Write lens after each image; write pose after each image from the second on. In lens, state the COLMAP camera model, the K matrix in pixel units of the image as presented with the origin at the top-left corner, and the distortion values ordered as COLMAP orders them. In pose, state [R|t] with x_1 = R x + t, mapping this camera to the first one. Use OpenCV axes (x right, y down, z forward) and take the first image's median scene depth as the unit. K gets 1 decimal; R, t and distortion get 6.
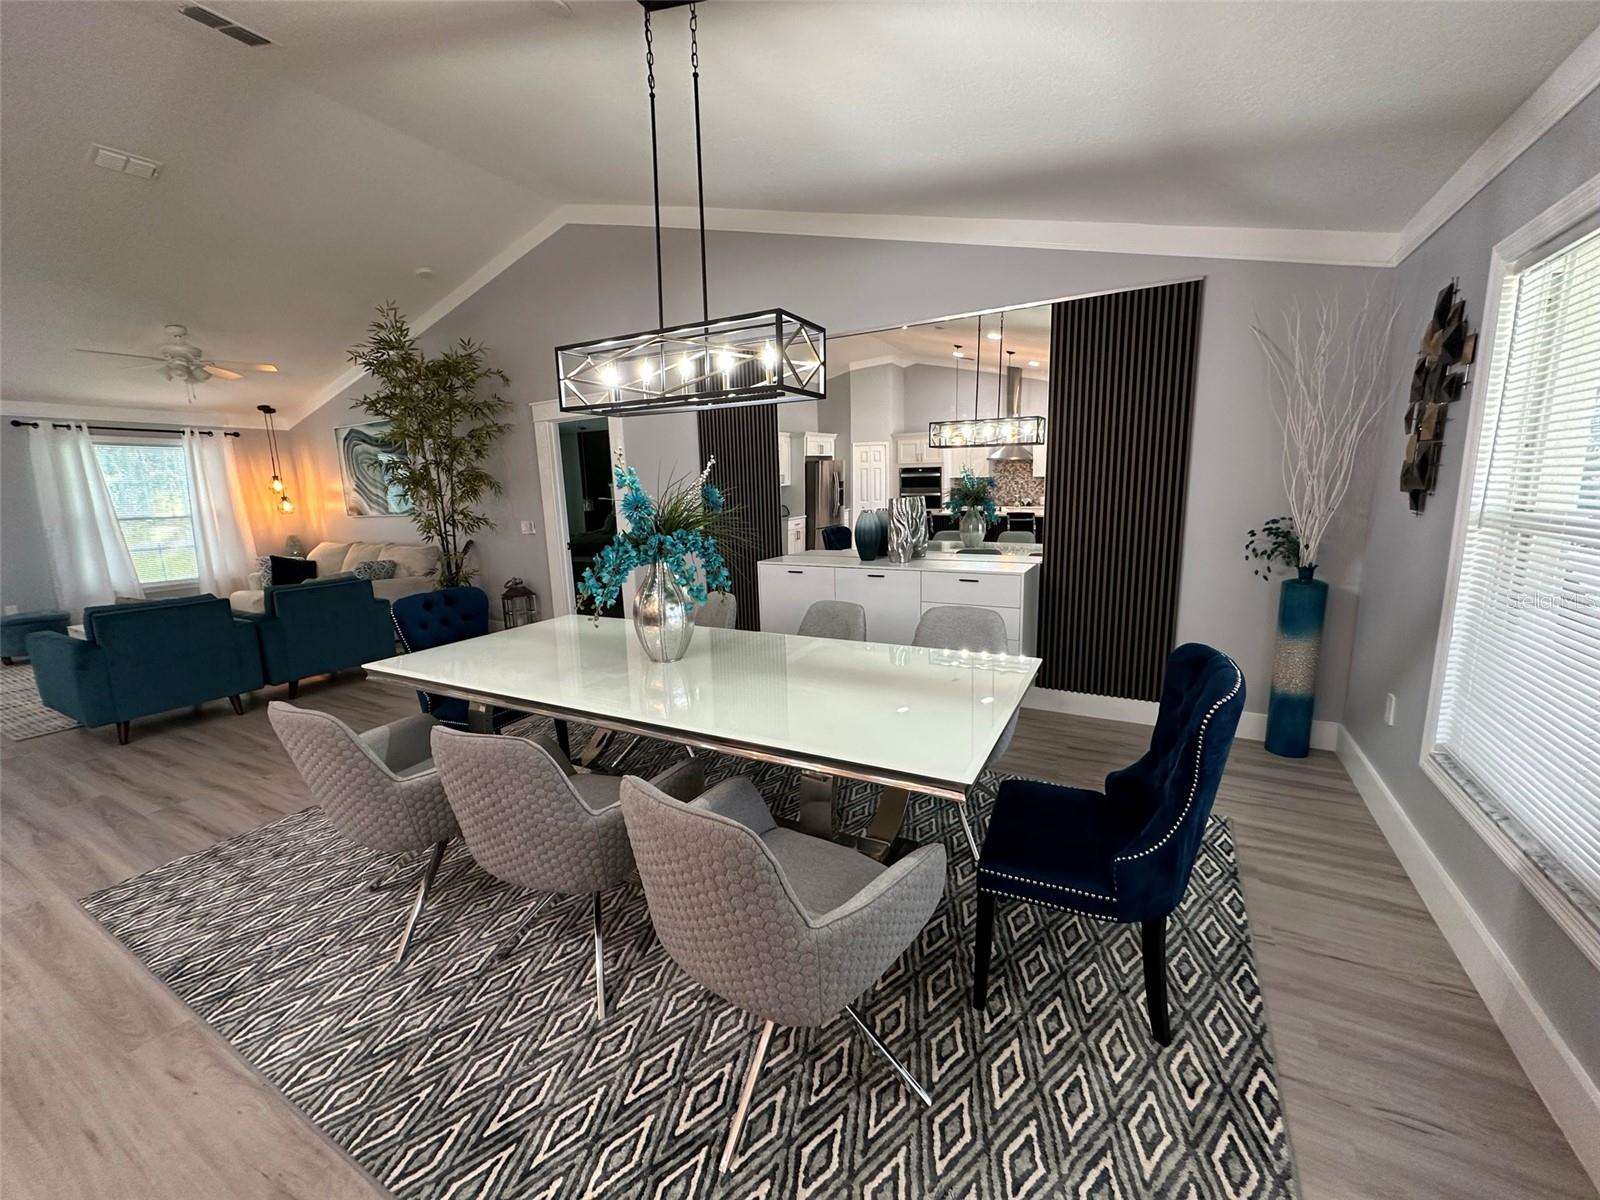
lens RADIAL K [[639.0, 0, 799.3], [0, 639.0, 600.1], [0, 0, 1]] dist [-0.002539, 0.001002]
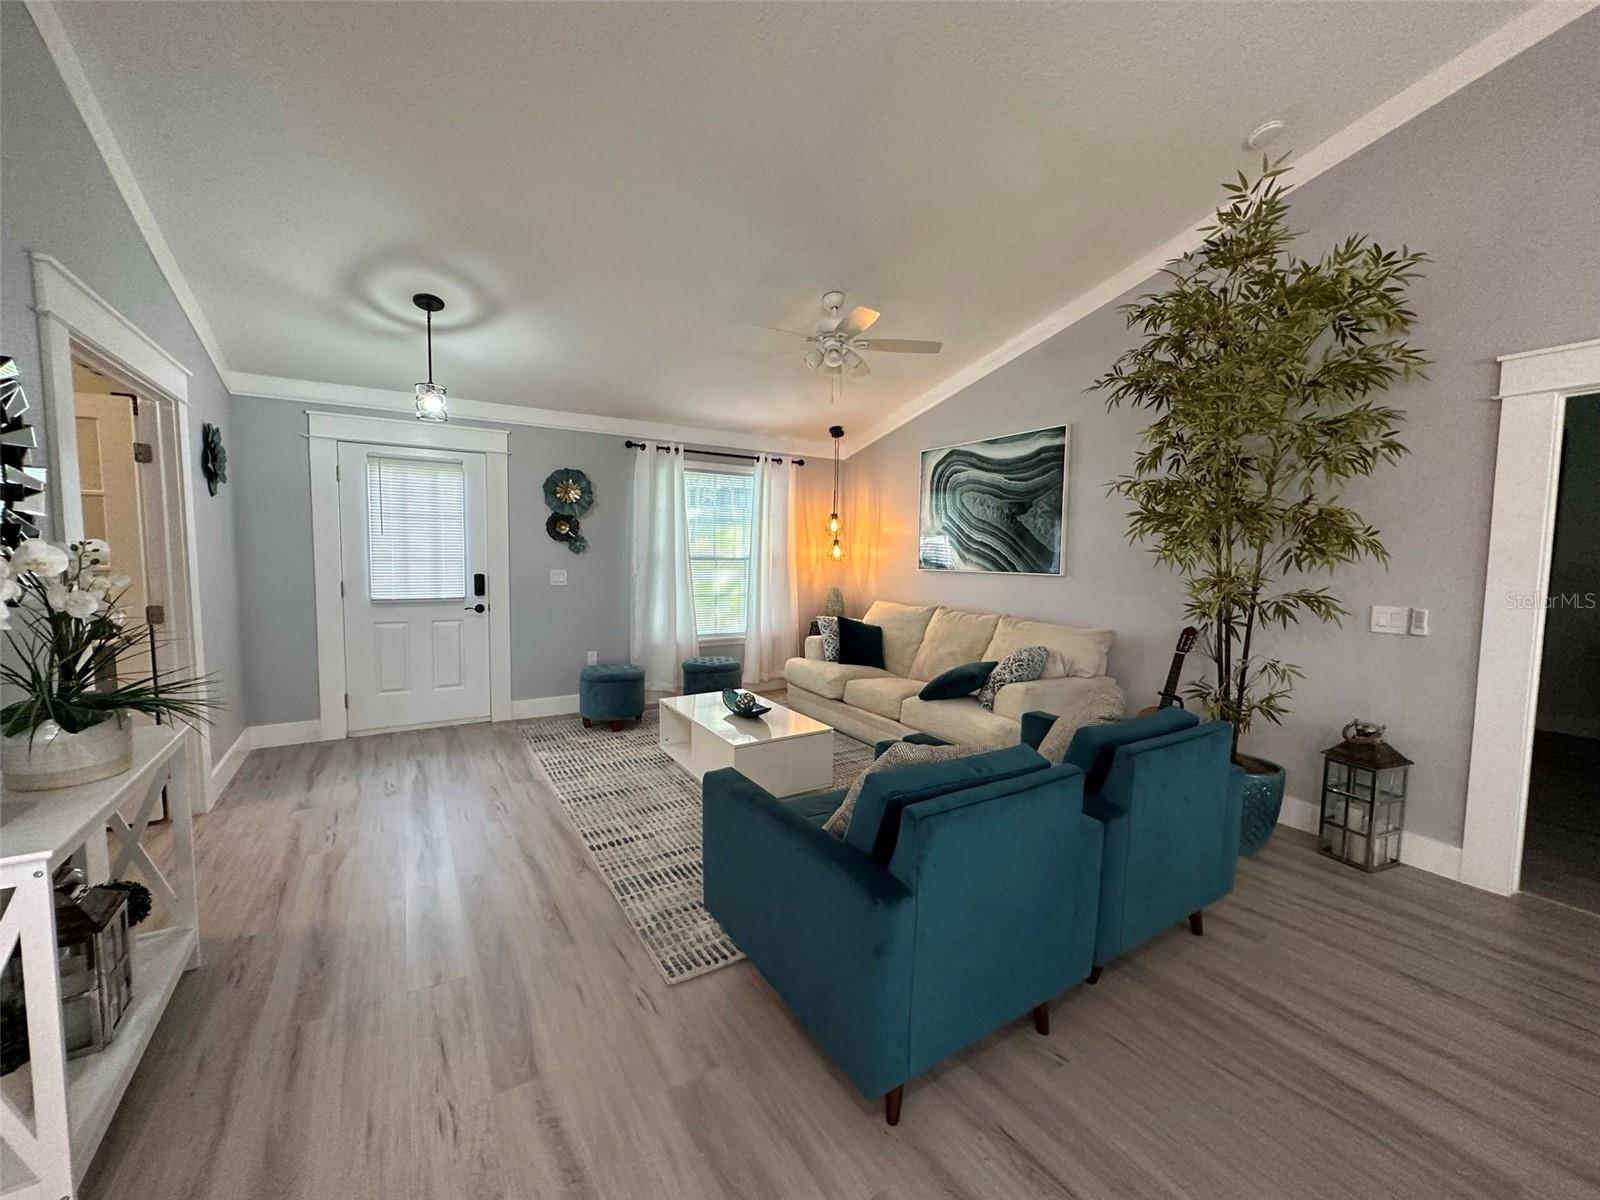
lens RADIAL K [[639.0, 0, 798.0], [0, 639.0, 602.2], [0, 0, 1]] dist [-0.002539, 0.001002]
pose [[0.876643, 0.083756, -0.473795, -1.160489], [-0.124829, 0.990605, -0.055849, -0.086295], [0.464666, 0.108103, 0.878862, 0.712391]]
